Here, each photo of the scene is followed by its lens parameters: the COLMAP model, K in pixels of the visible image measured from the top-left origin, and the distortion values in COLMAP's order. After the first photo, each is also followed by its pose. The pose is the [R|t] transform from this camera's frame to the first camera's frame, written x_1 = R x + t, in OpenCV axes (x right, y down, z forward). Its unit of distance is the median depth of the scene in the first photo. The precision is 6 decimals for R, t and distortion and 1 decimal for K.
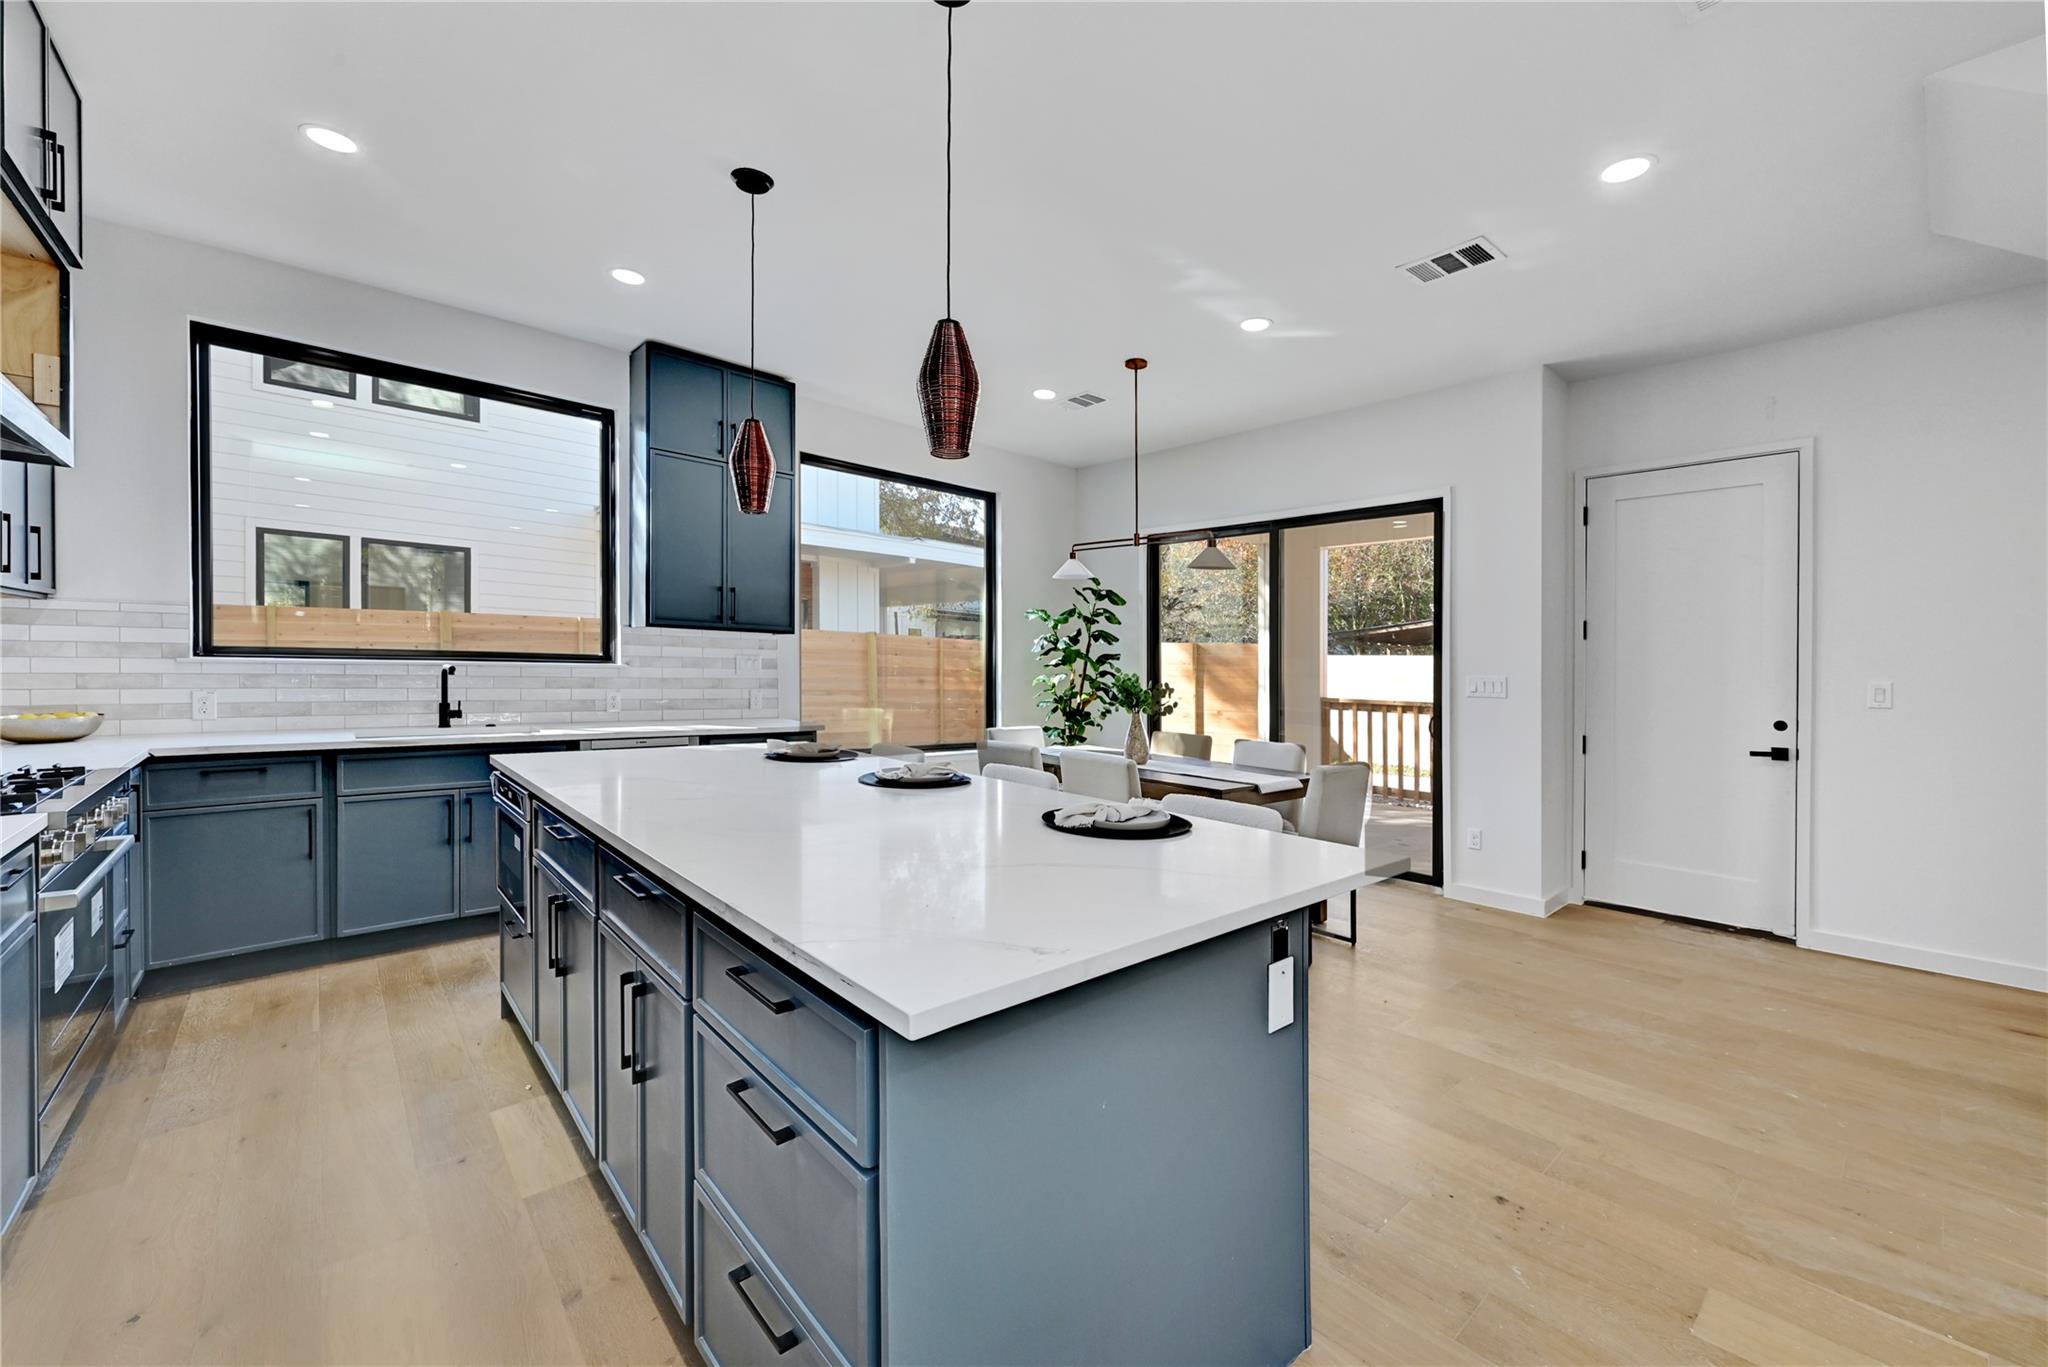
lens RADIAL K [[807.1, 0, 1009.5], [0, 807.1, 675.2], [0, 0, 1]] dist [0.001077, -0.001540]
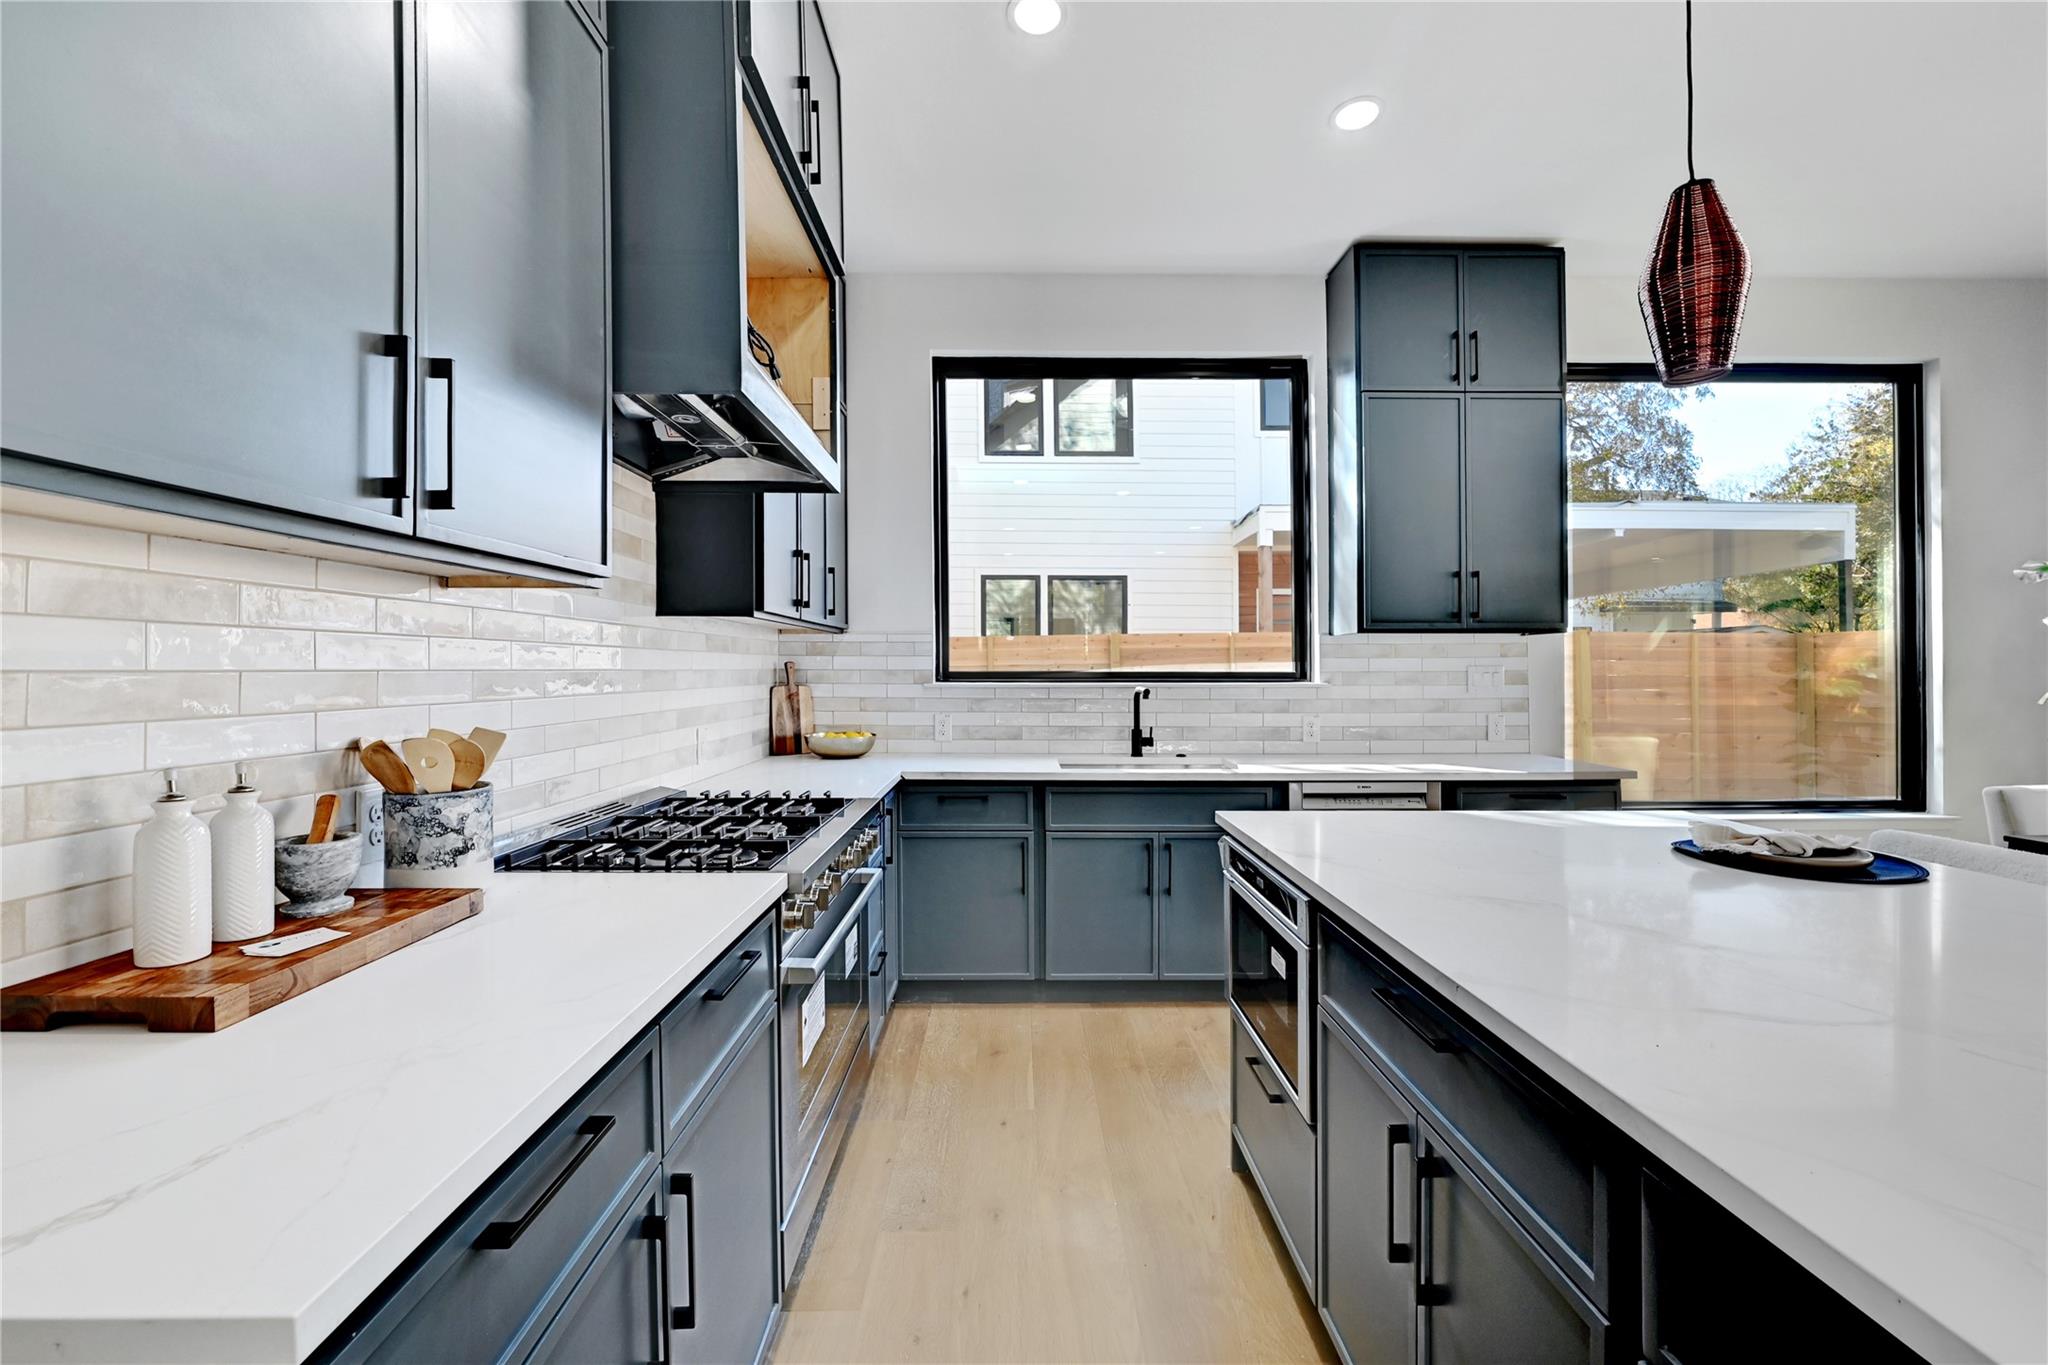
lens RADIAL K [[807.1, 0, 1000.6], [0, 807.1, 694.6], [0, 0, 1]] dist [0.001077, -0.001540]
pose [[0.746134, -0.006835, -0.665761, -0.221182], [0.010208, 0.999947, 0.001174, -0.005614], [0.665718, -0.007672, 0.746164, 0.240770]]
